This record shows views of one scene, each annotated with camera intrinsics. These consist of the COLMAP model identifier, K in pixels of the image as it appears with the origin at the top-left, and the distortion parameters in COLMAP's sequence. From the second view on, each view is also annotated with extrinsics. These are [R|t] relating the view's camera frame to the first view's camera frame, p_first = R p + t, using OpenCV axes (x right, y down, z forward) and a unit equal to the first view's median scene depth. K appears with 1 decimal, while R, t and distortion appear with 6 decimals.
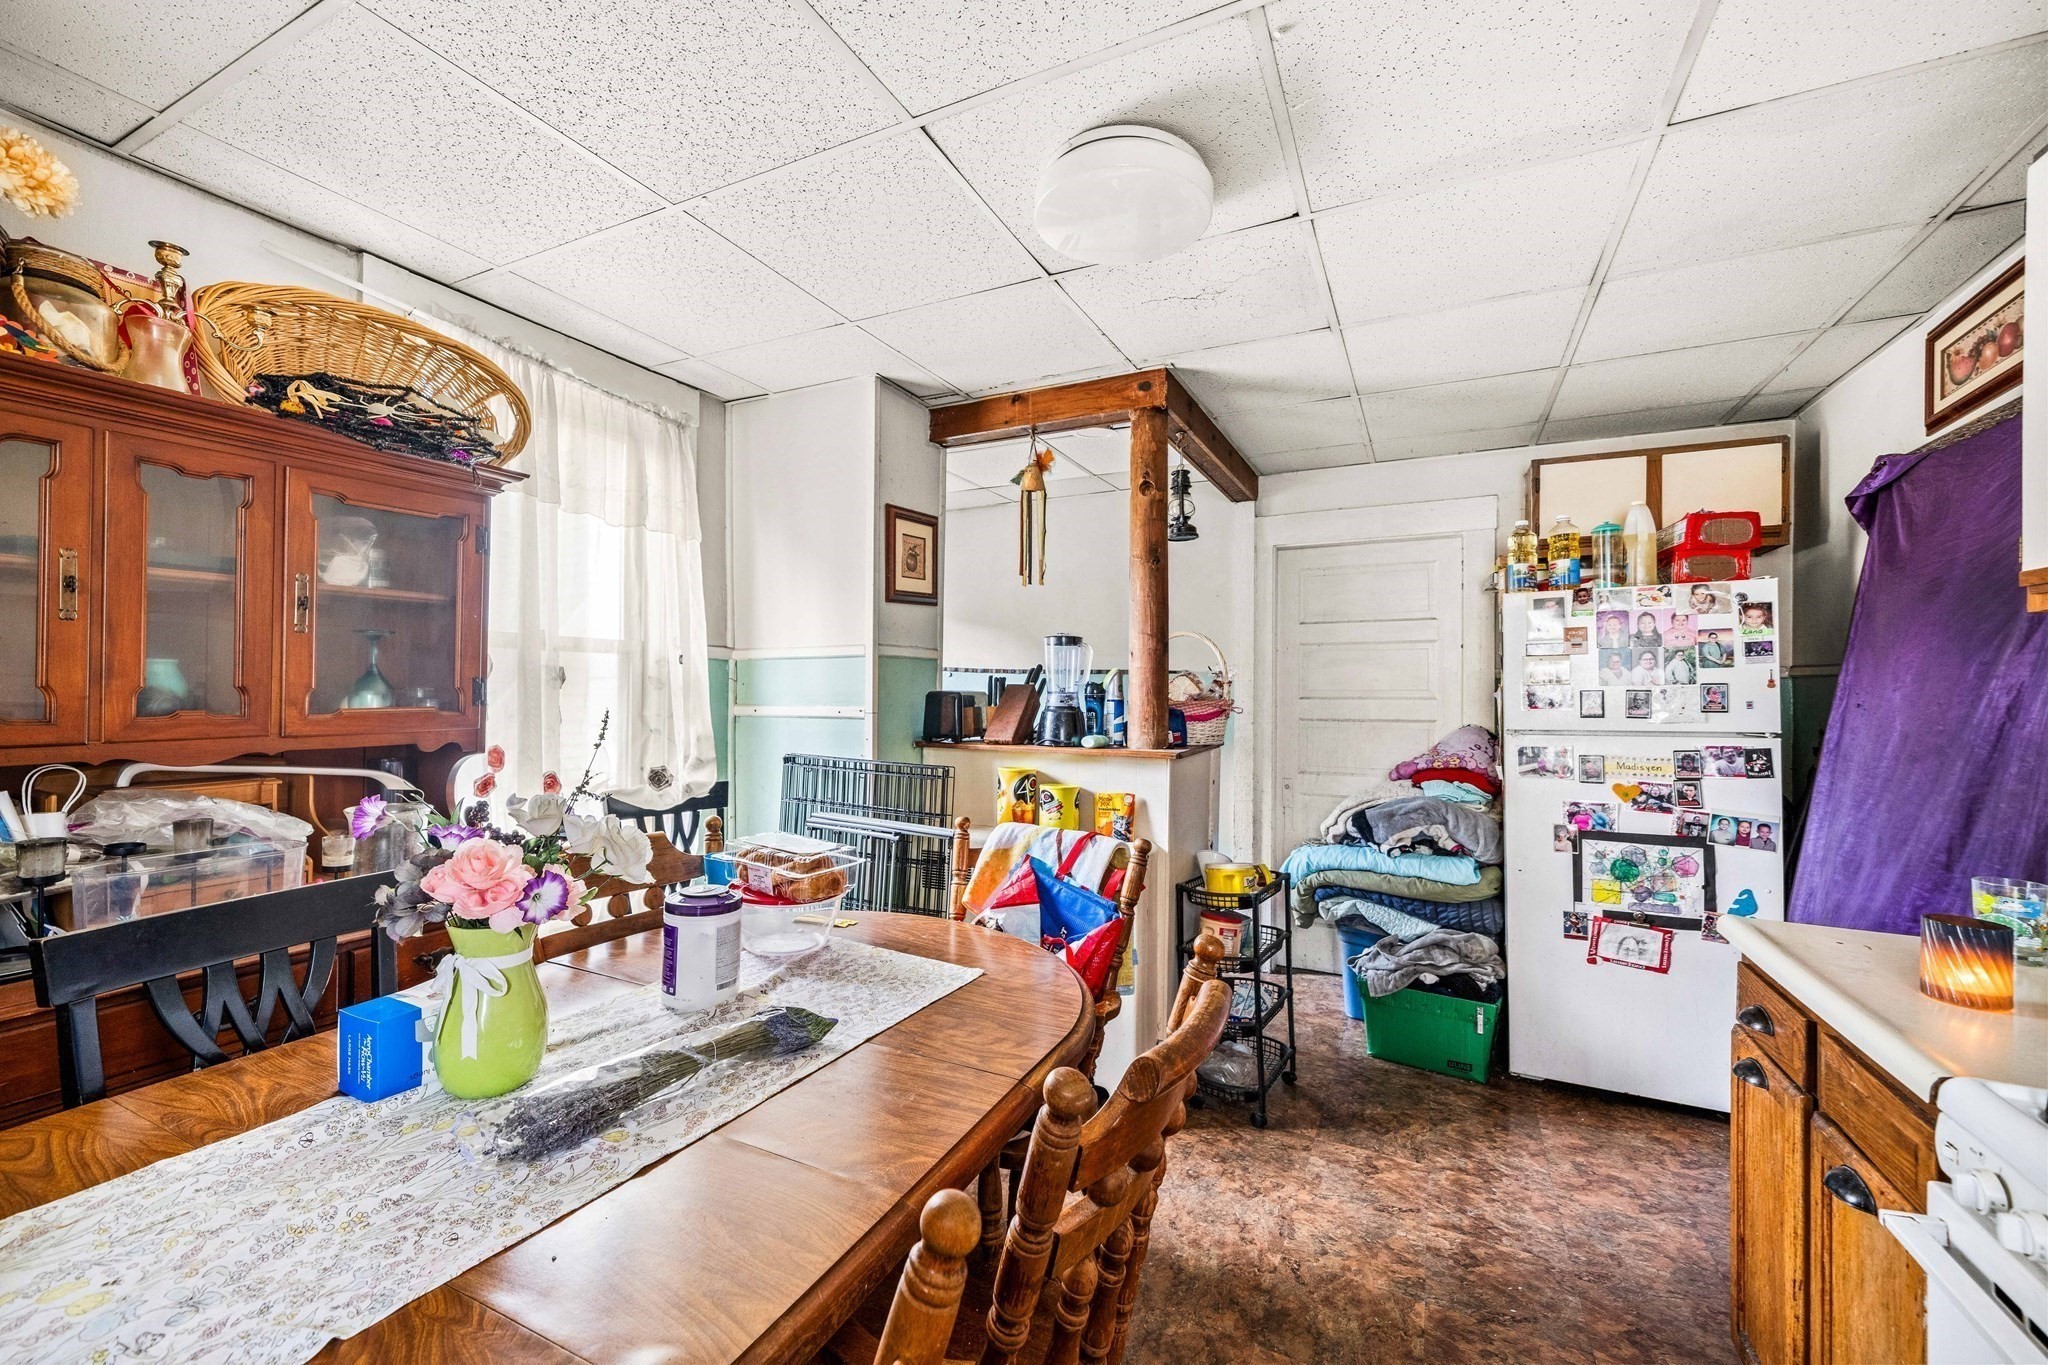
lens RADIAL K [[832.2, 0, 1024.3], [0, 832.2, 688.1], [0, 0, 1]] dist [0.000618, -0.000010]
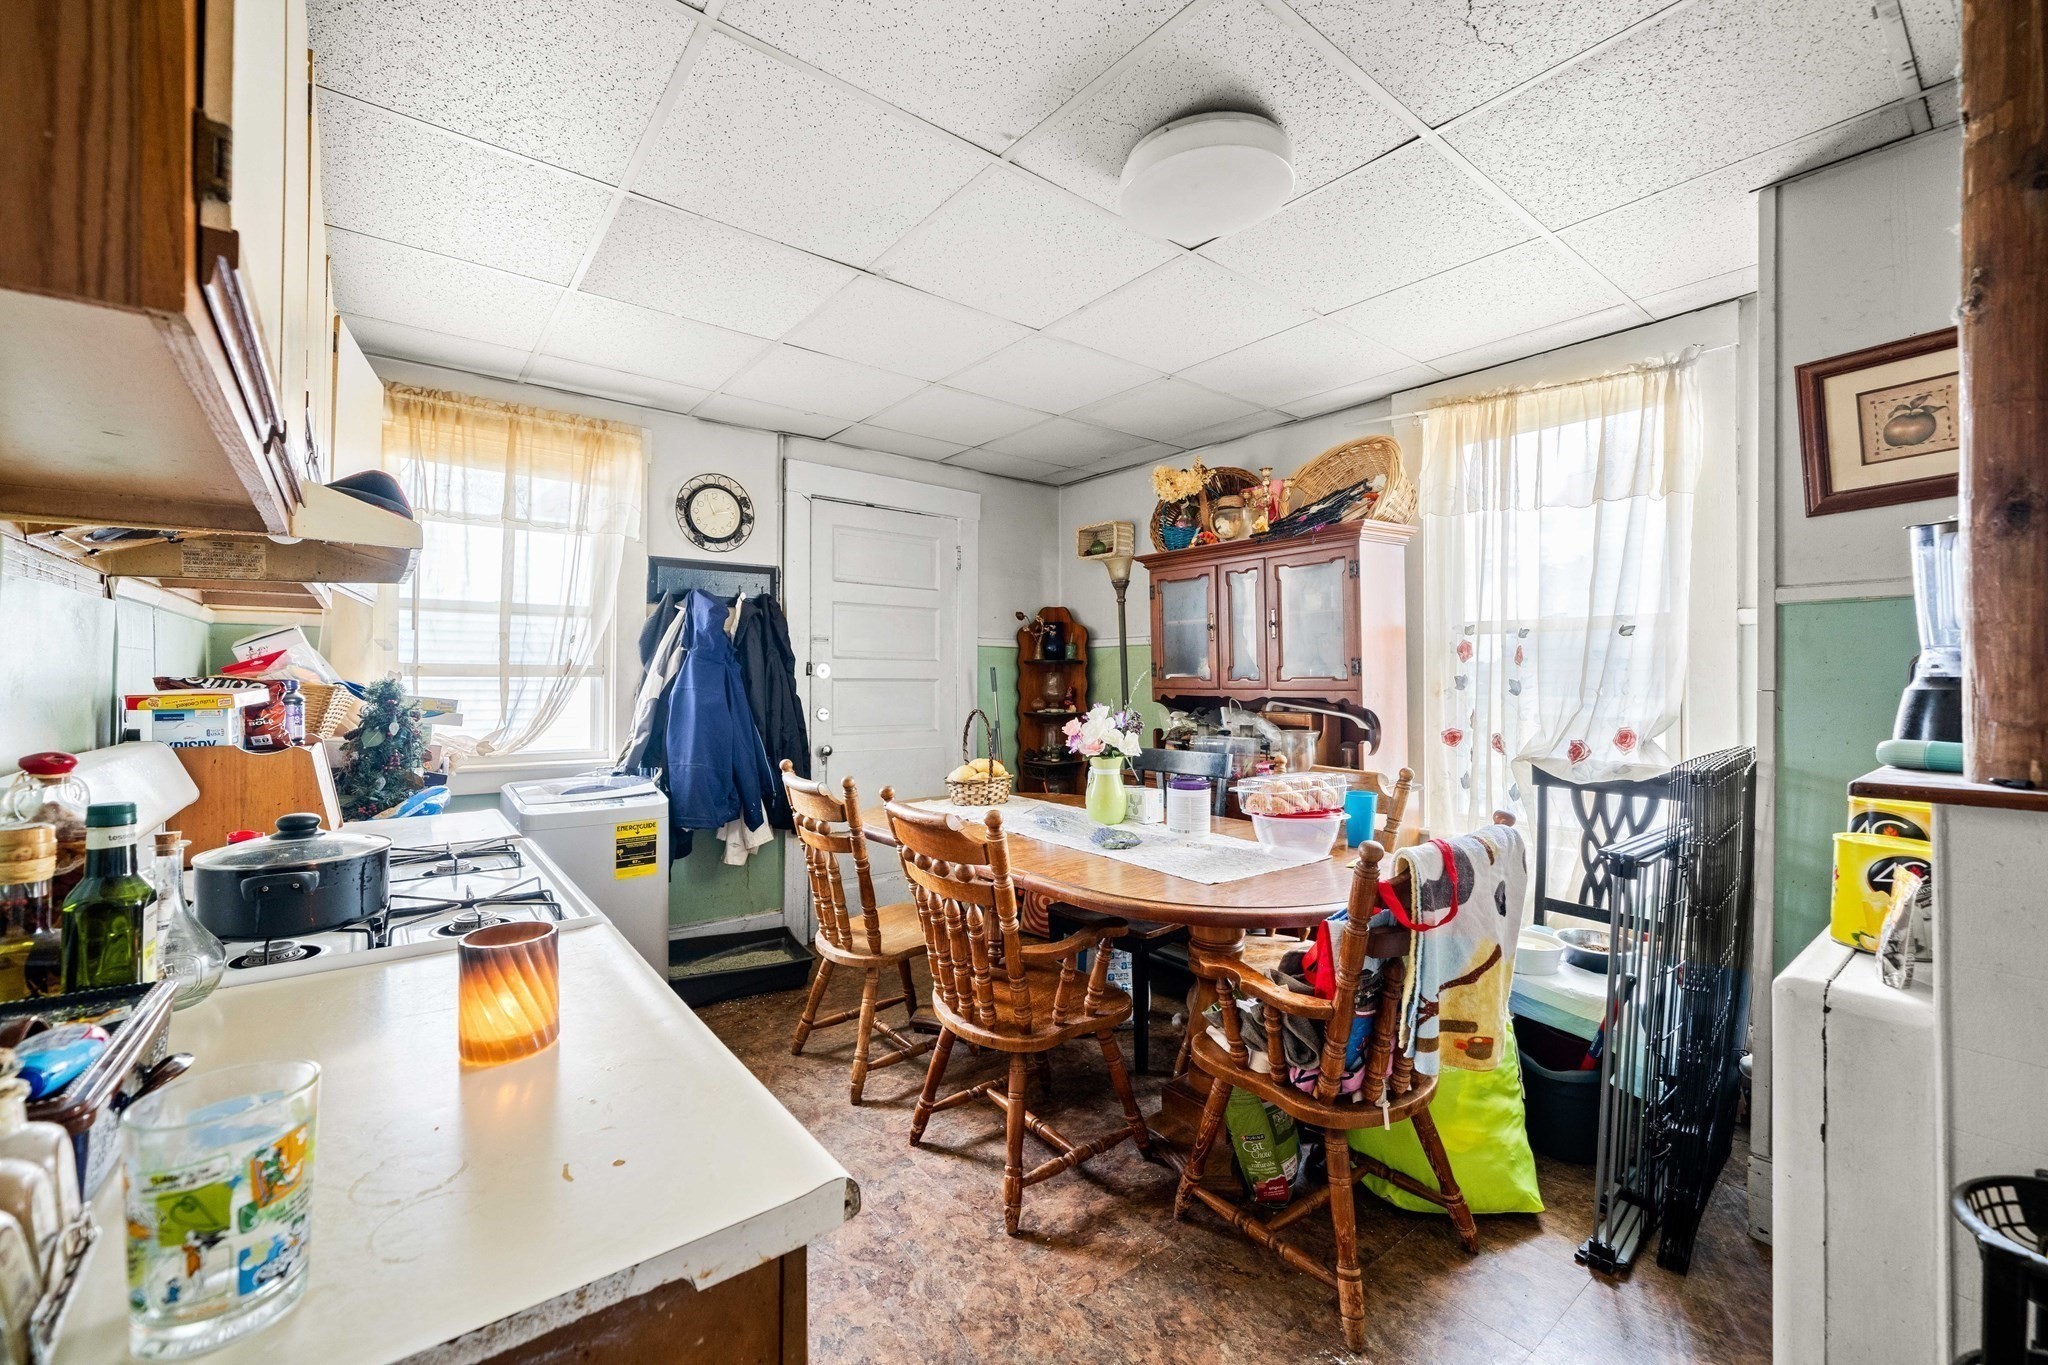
lens RADIAL K [[832.2, 0, 1021.9], [0, 832.2, 678.2], [0, 0, 1]] dist [0.000618, -0.000010]
pose [[-0.425569, -0.007106, -0.904898, 0.713123], [0.001988, 0.999959, -0.008788, 0.025233], [0.904924, -0.005539, -0.425538, 0.777586]]
